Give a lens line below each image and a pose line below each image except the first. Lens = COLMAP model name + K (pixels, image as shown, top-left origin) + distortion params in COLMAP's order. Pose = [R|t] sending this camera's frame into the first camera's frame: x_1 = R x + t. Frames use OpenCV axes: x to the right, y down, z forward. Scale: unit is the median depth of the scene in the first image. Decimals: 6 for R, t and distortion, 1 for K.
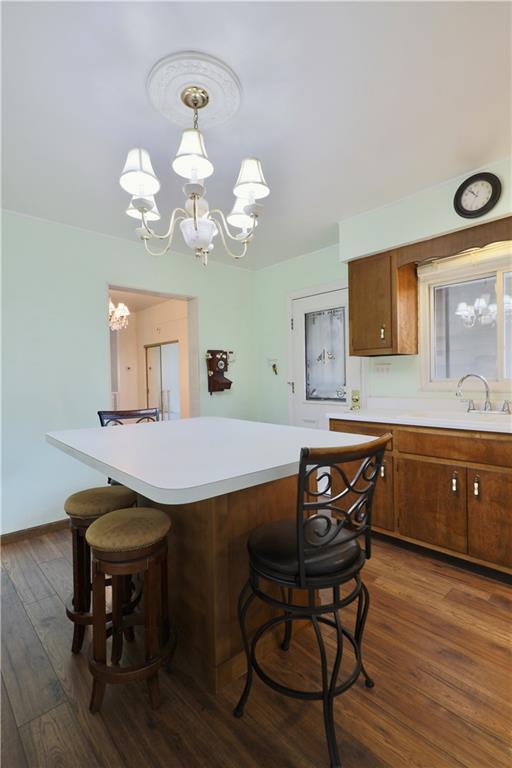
lens RADIAL K [[364.8, 0, 256.0], [0, 364.8, 384.0], [0, 0, 1]] dist [0.002561, -0.000423]
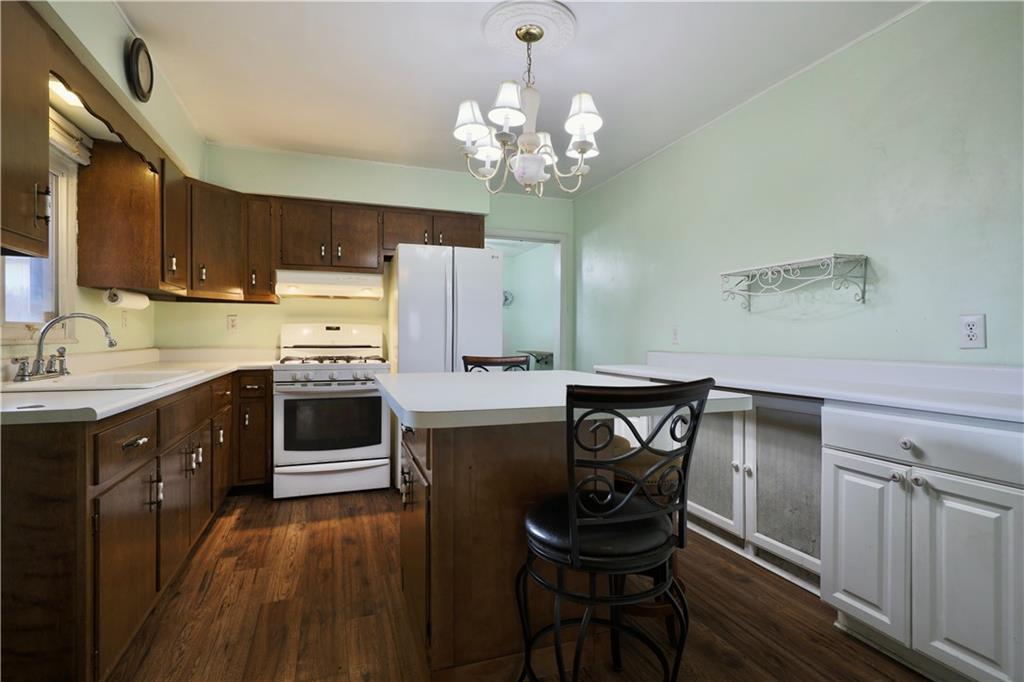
lens RADIAL K [[486.4, 0, 512.0], [0, 486.4, 341.0], [0, 0, 1]] dist [0.002561, -0.000423]
pose [[-0.924156, 0.013988, 0.381760, -0.408756], [0.022454, 0.999591, 0.017732, 0.022141], [-0.381355, 0.024959, -0.924092, 1.499159]]
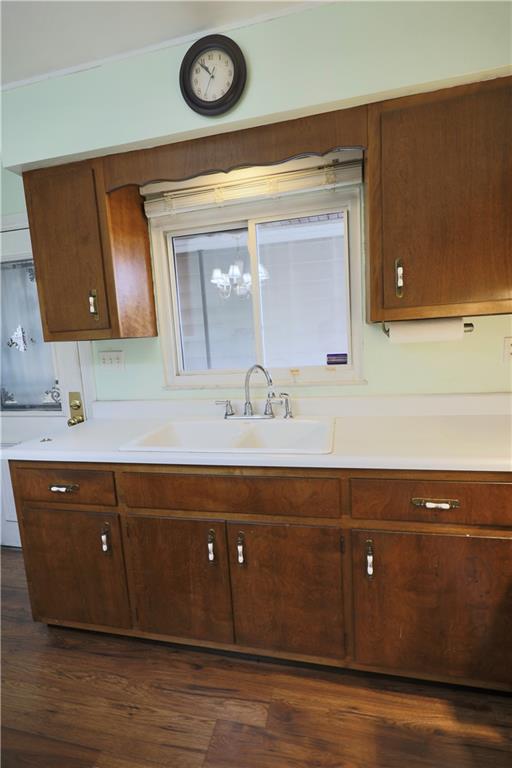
lens RADIAL K [[364.8, 0, 256.0], [0, 364.8, 384.0], [0, 0, 1]] dist [0.002561, -0.000423]
pose [[0.829328, -0.101053, 0.549548, 0.259444], [0.053969, 0.993399, 0.101224, -0.063485], [-0.556149, -0.054289, 0.829307, 0.400581]]
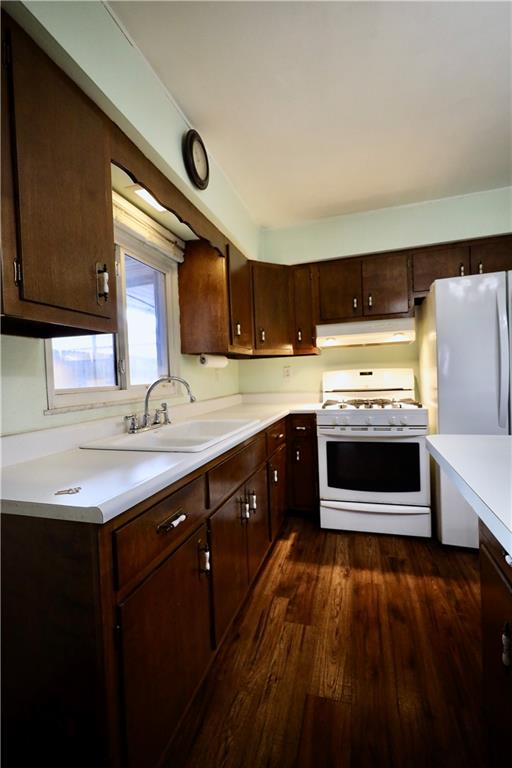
lens RADIAL K [[343.2, 0, 256.0], [0, 343.2, 384.0], [0, 0, 1]] dist [-0.001125, -0.000023]
pose [[-0.505518, 0.021192, 0.862556, -0.114795], [0.066153, 0.997708, 0.014257, -0.011191], [-0.860276, 0.064268, -0.505761, 1.208100]]
